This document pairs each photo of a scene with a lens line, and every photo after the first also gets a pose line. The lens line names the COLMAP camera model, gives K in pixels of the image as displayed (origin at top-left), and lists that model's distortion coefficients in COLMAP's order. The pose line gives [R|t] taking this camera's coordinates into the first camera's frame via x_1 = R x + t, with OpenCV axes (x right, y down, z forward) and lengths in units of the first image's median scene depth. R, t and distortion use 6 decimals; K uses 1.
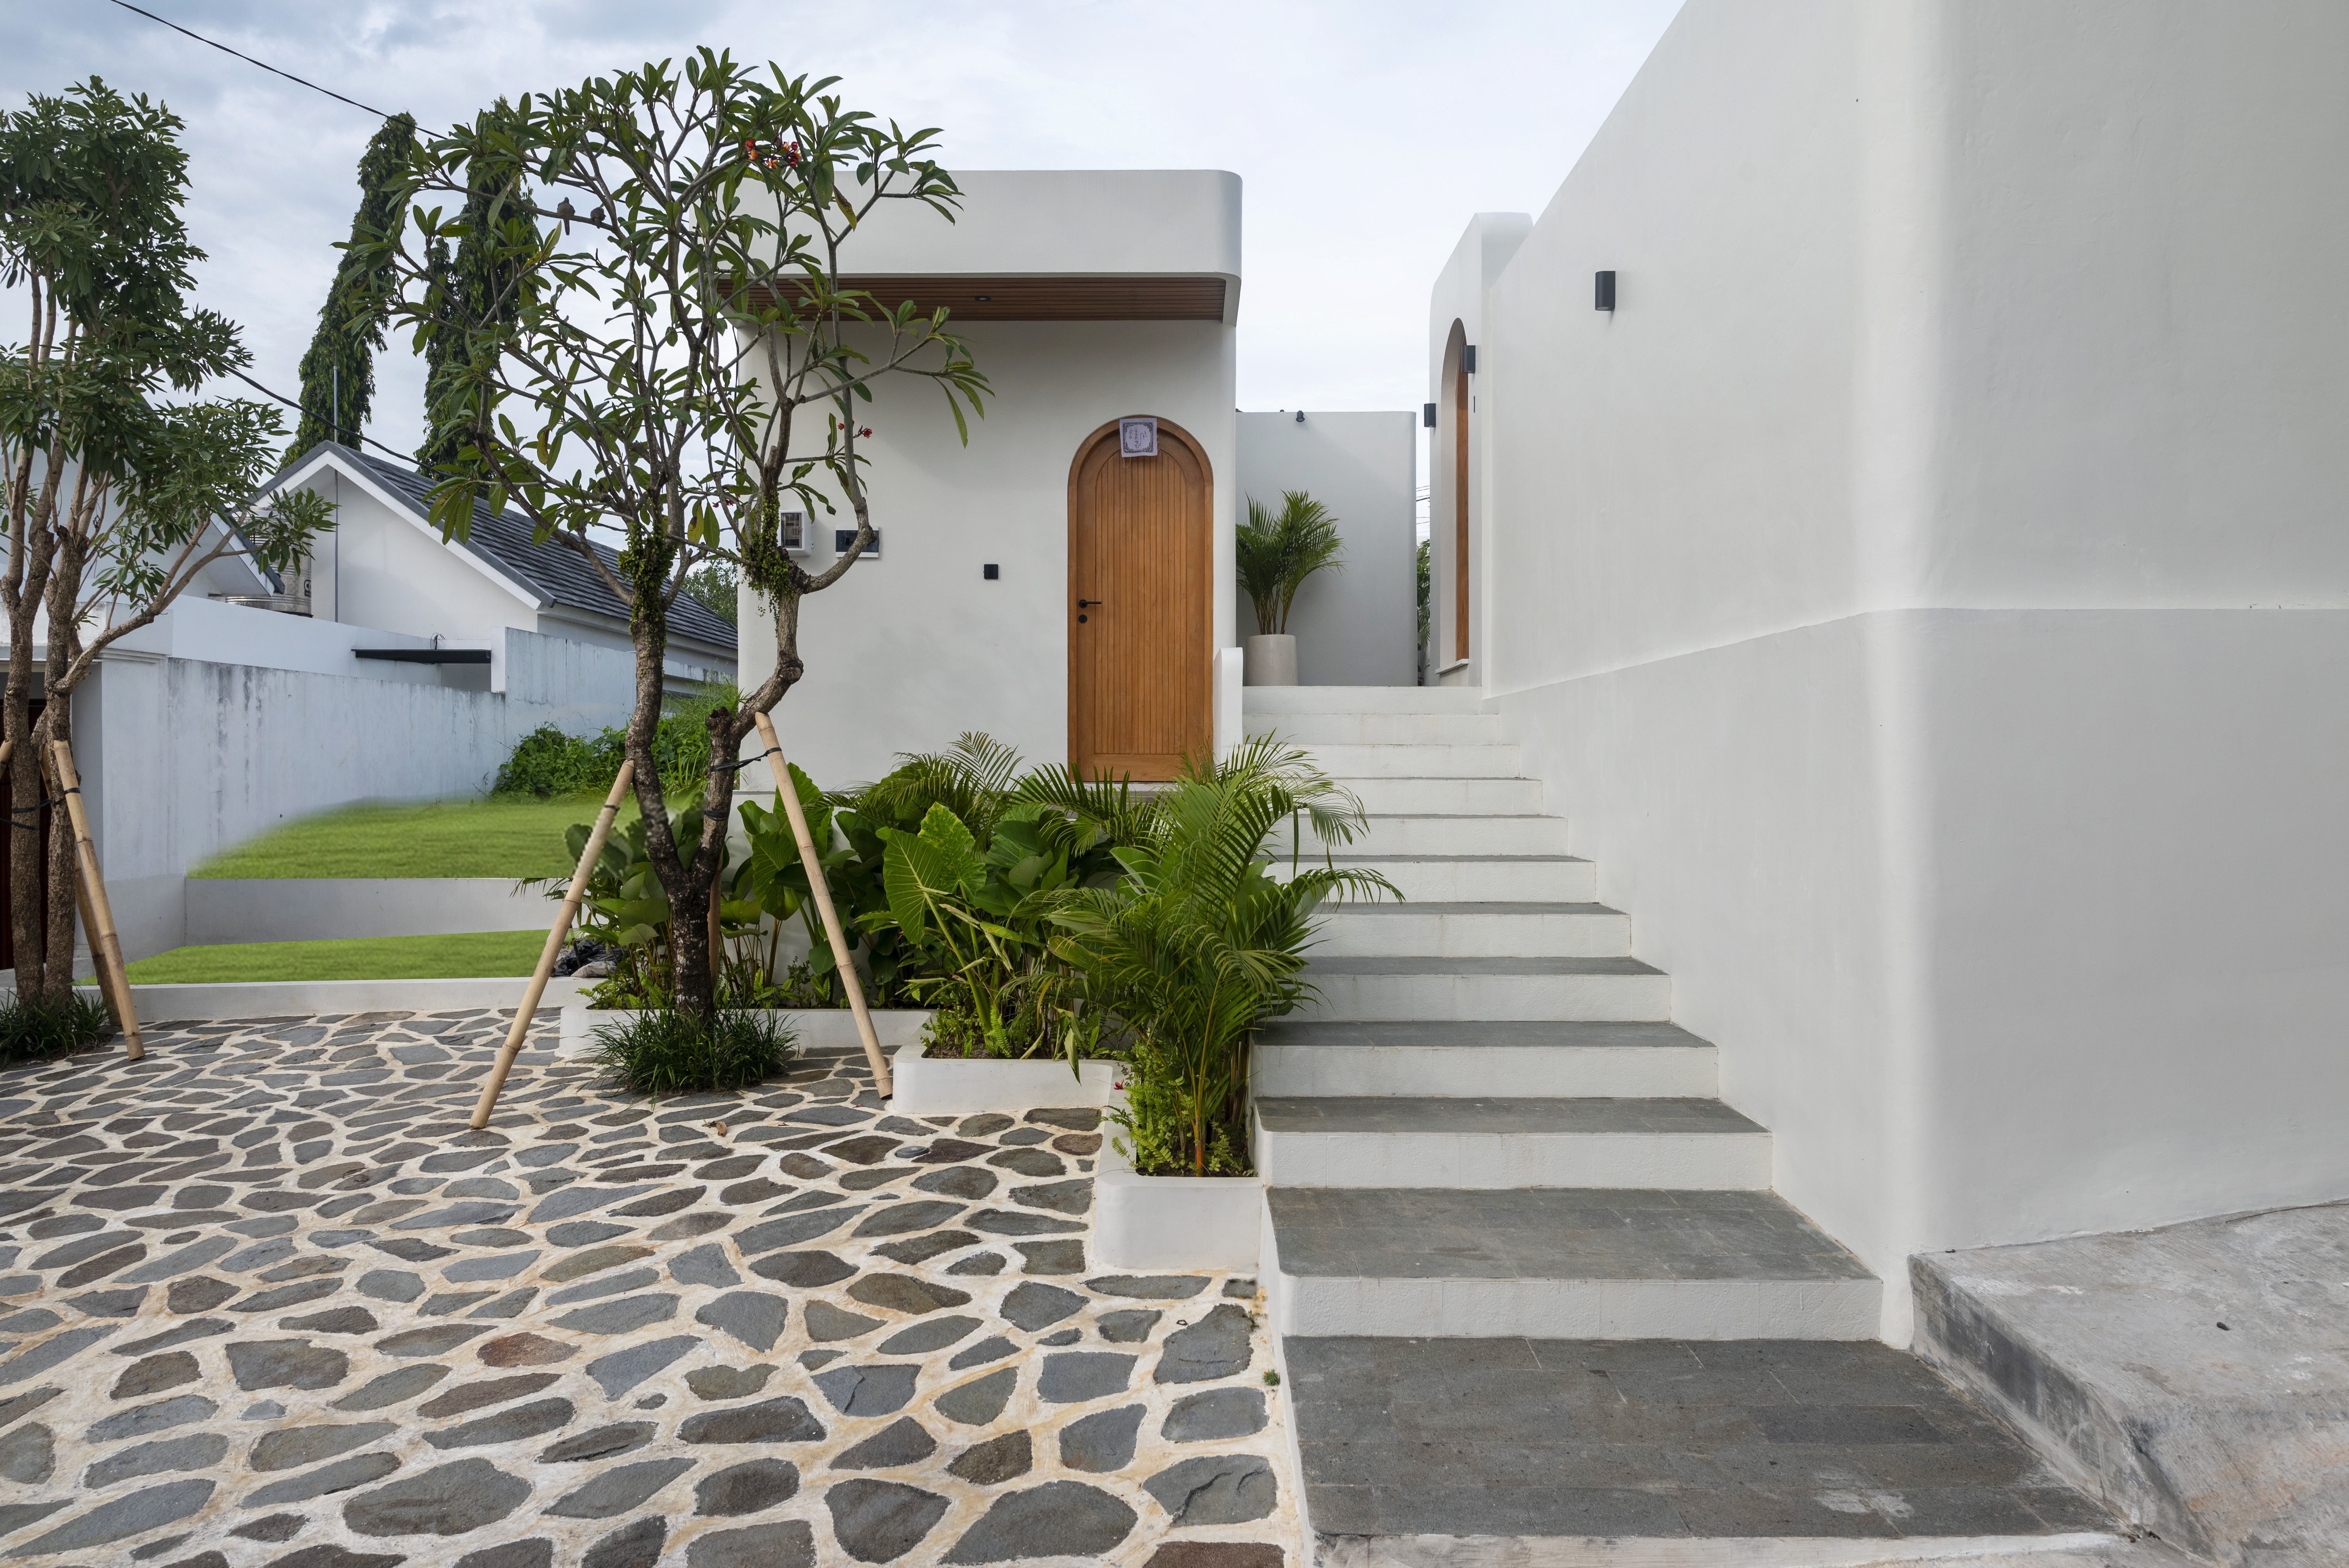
lens RADIAL K [[1528.7, 0, 1174.5], [0, 1528.7, 784.0], [0, 0, 1]] dist [-0.003739, -0.000981]
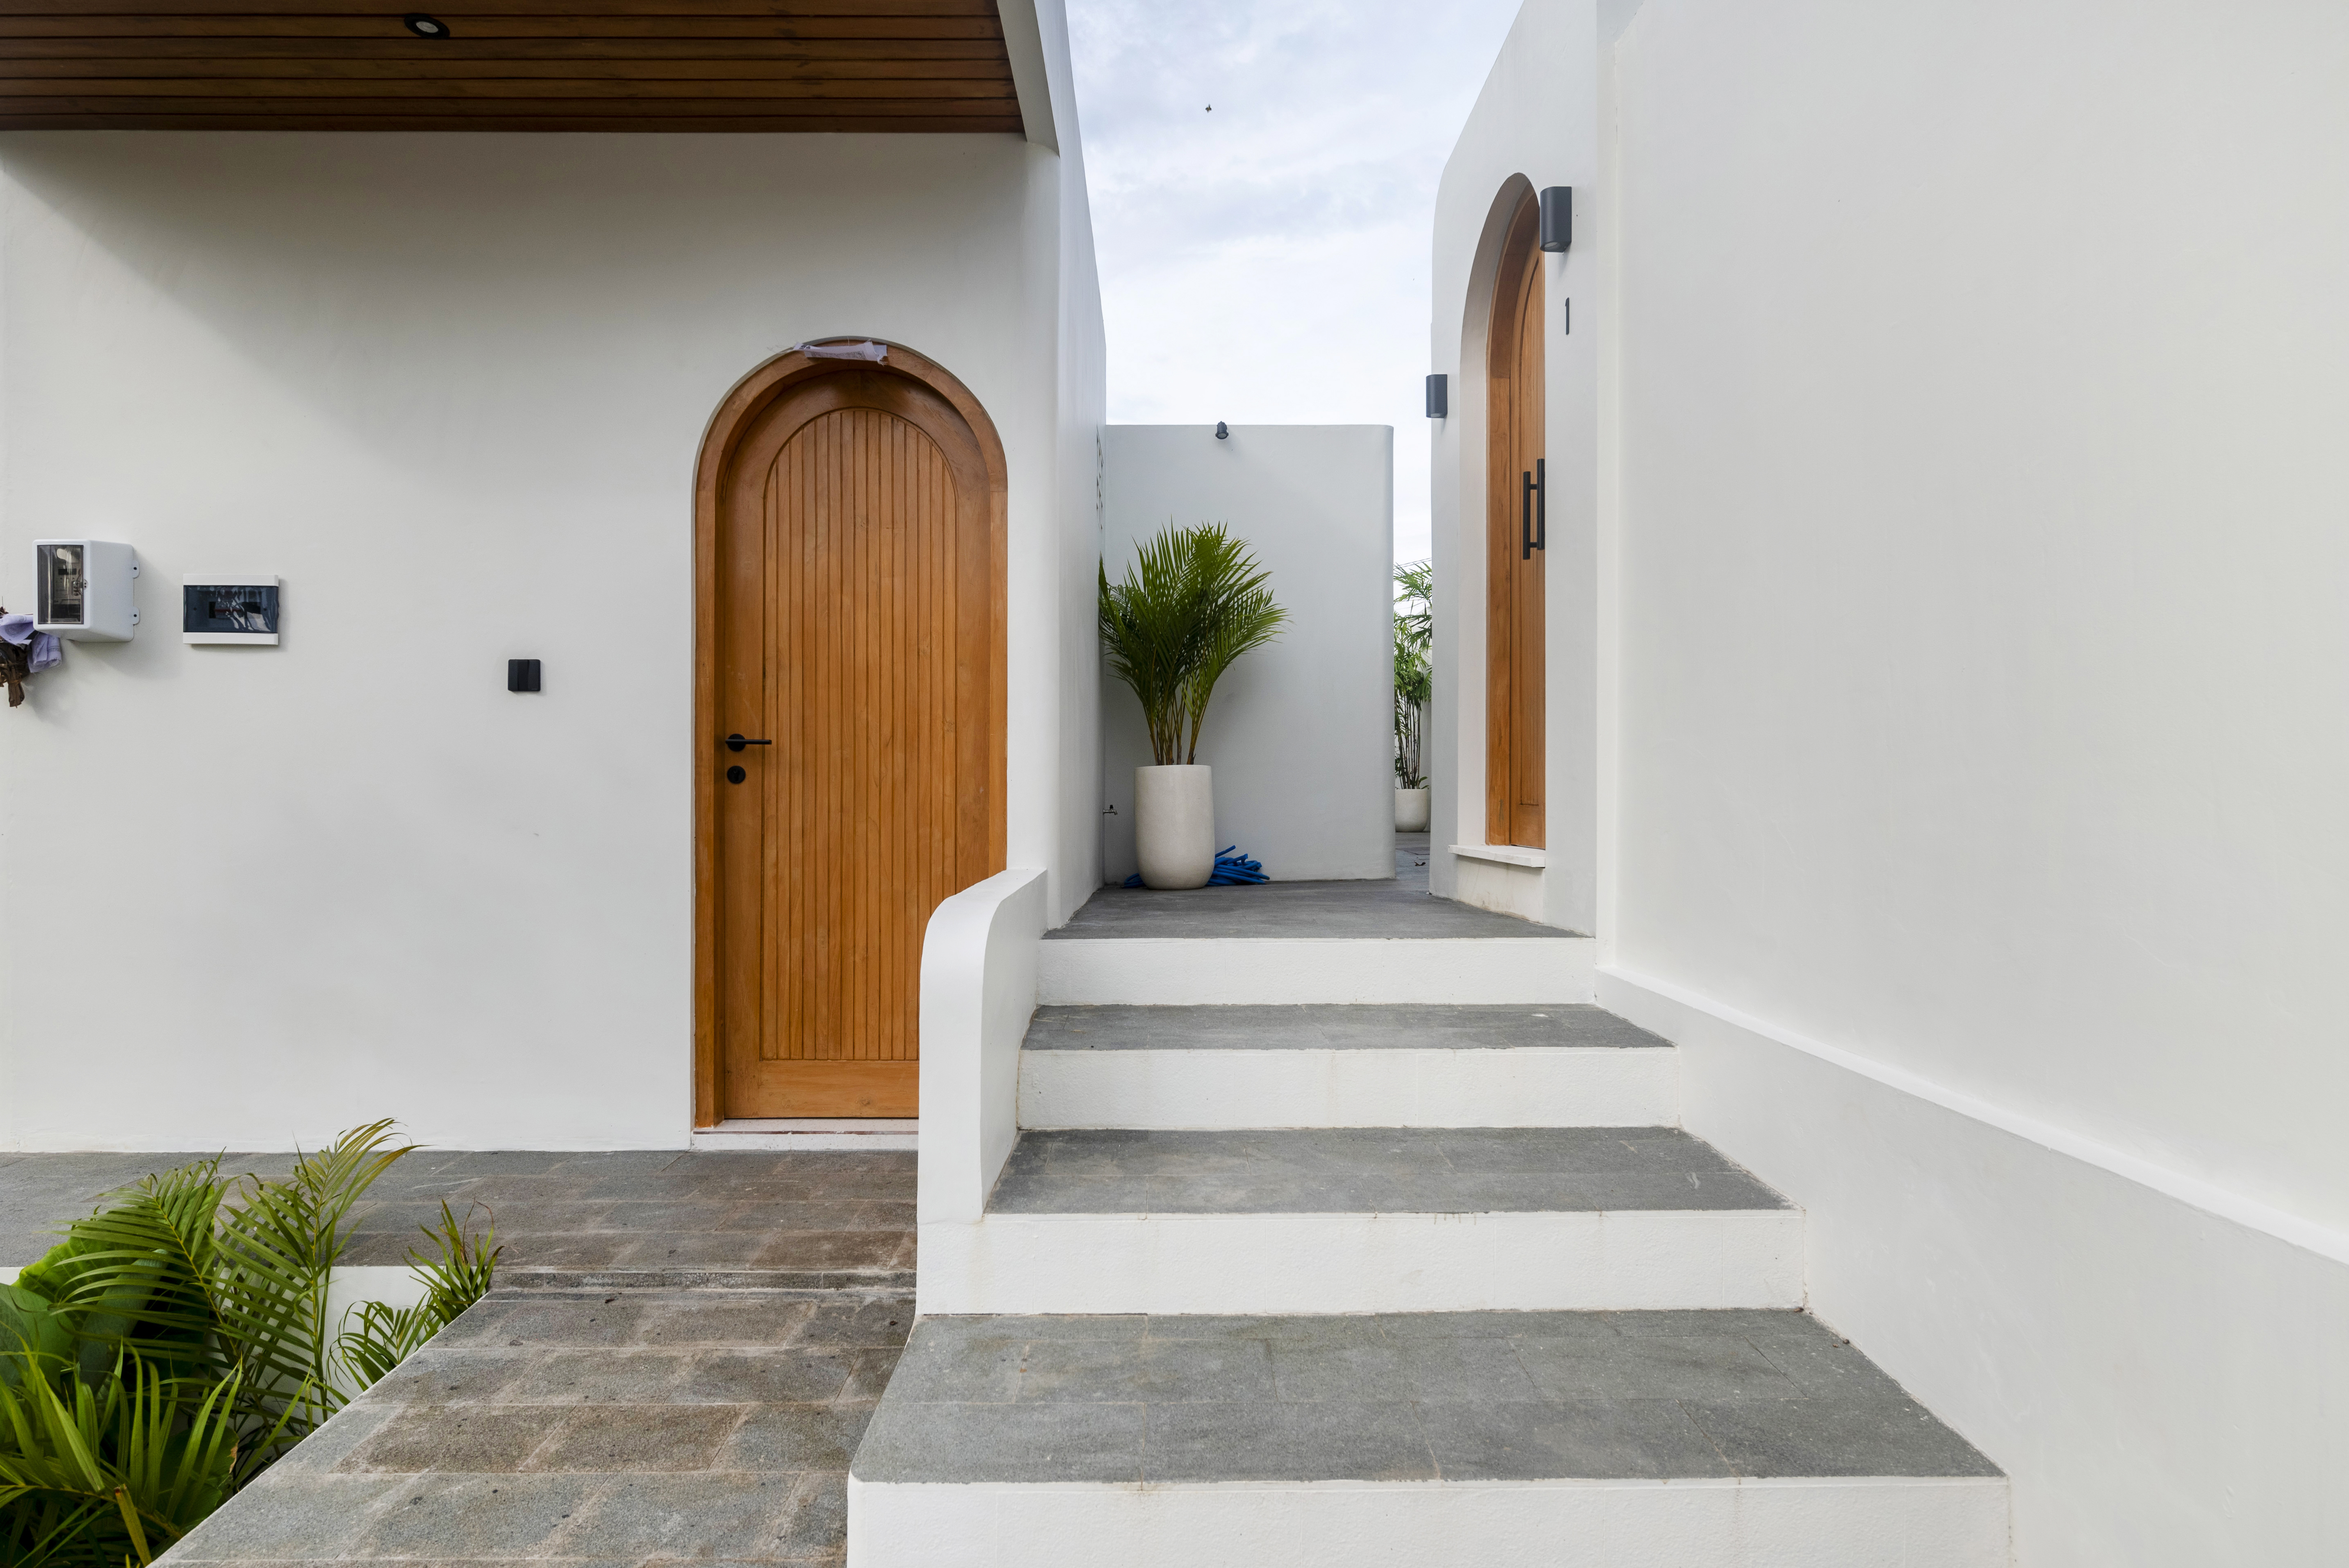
lens RADIAL K [[1149.5, 0, 1174.5], [0, 1149.5, 784.0], [0, 0, 1]] dist [-0.000079, -0.000042]
pose [[0.999931, -0.000621, 0.011701, 0.071308], [0.000861, 0.999790, -0.020474, -0.097680], [-0.011686, 0.020483, 0.999722, 0.642681]]
